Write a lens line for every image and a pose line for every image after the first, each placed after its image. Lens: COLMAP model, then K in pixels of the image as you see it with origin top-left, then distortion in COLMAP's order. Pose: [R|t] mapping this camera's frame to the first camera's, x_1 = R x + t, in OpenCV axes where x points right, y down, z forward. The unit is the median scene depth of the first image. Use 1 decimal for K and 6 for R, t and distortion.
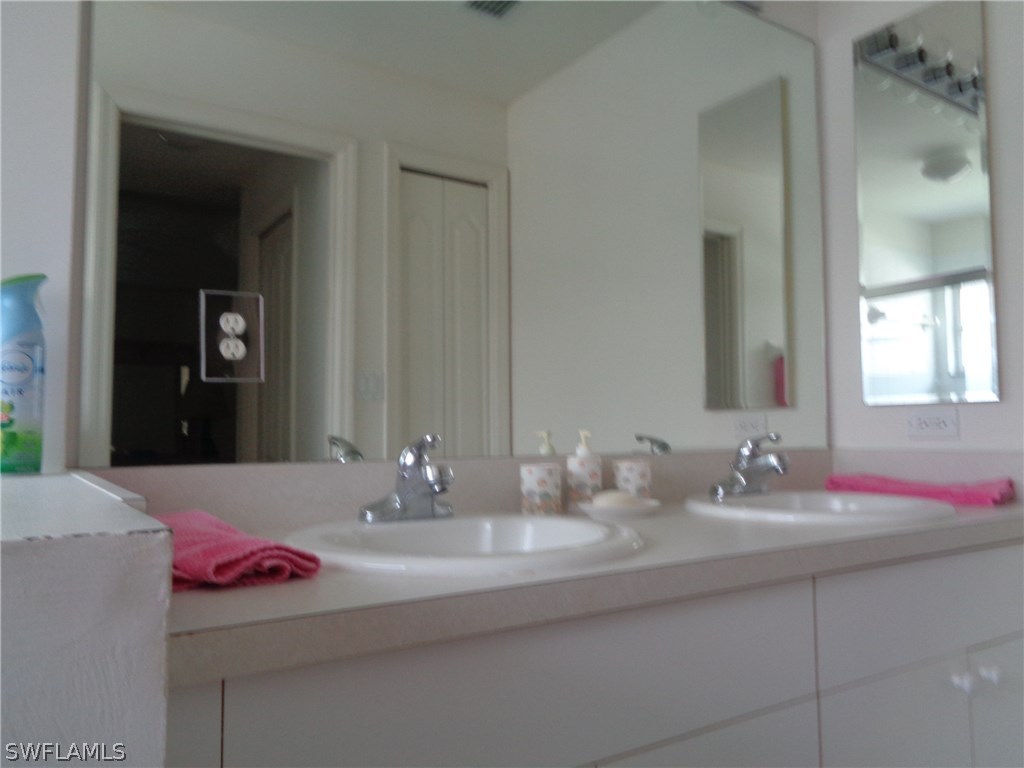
lens RADIAL K [[768.2, 0, 512.0], [0, 768.2, 384.0], [0, 0, 1]] dist [0.031074, -0.064770]
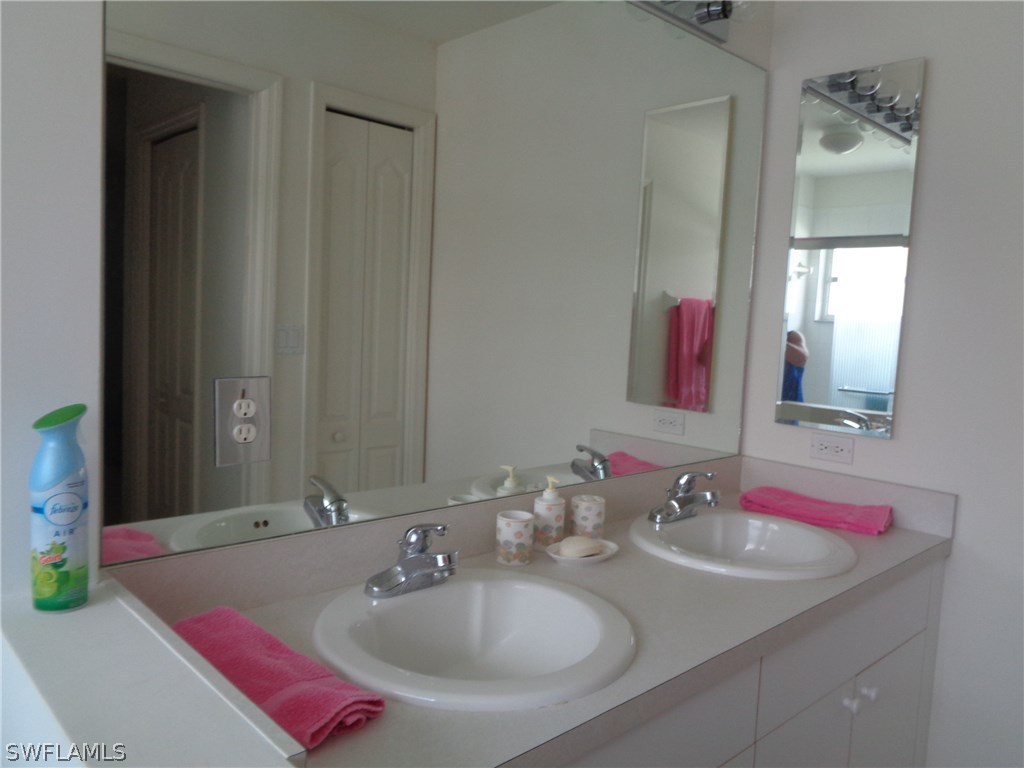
lens RADIAL K [[769.7, 0, 512.0], [0, 769.7, 384.0], [0, 0, 1]] dist [-0.003126, 0.008503]
pose [[0.984553, 0.037956, 0.170922, -0.150724], [-0.064099, 0.986585, 0.150140, -0.225200], [-0.162931, -0.158776, 0.973778, -0.030898]]
